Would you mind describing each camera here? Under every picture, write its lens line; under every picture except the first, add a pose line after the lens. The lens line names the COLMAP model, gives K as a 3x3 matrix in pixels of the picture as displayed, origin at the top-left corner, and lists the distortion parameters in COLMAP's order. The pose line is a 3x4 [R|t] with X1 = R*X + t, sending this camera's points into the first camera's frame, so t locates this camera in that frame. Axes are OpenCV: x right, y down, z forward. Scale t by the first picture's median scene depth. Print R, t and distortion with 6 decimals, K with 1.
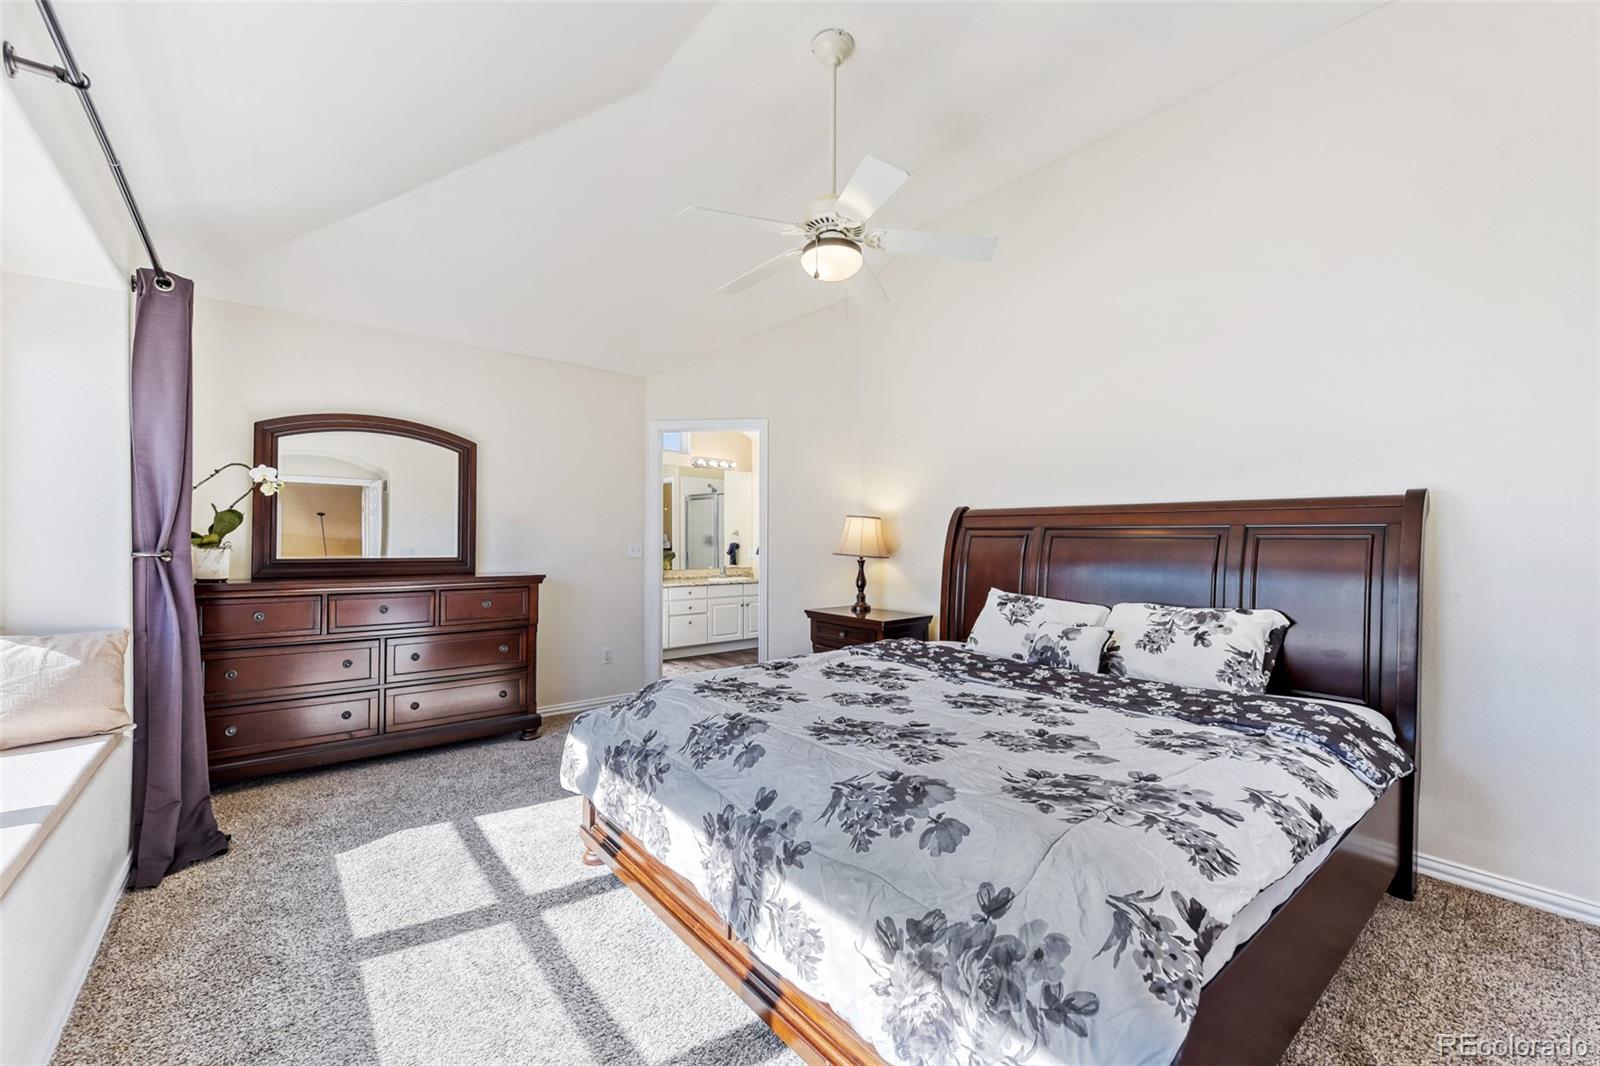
lens RADIAL K [[655.0, 0, 796.2], [0, 655.0, 546.9], [0, 0, 1]] dist [0.002633, 0.000336]
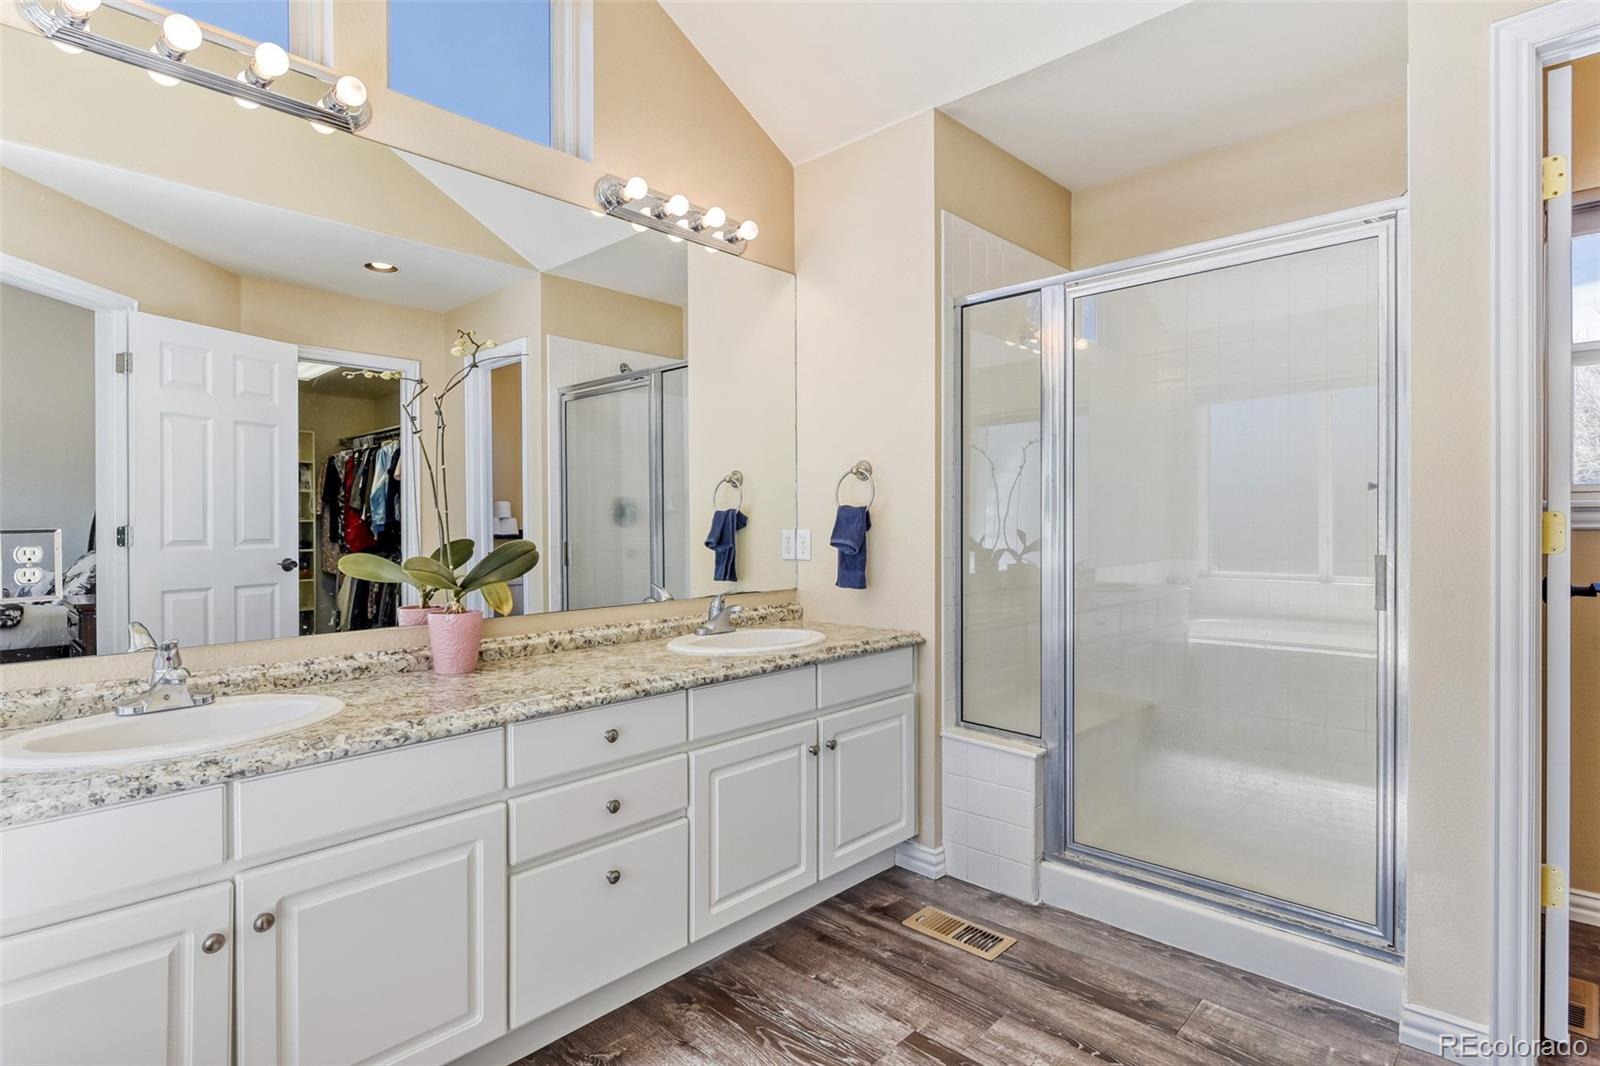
lens RADIAL K [[819.7, 0, 800.0], [0, 819.7, 533.0], [0, 0, 1]] dist [0.000392, 0.000033]
pose [[0.990306, -0.003806, 0.138848, -0.114780], [0.005168, 0.999942, -0.009447, 0.008621], [-0.138804, 0.010073, 0.990269, 0.609149]]
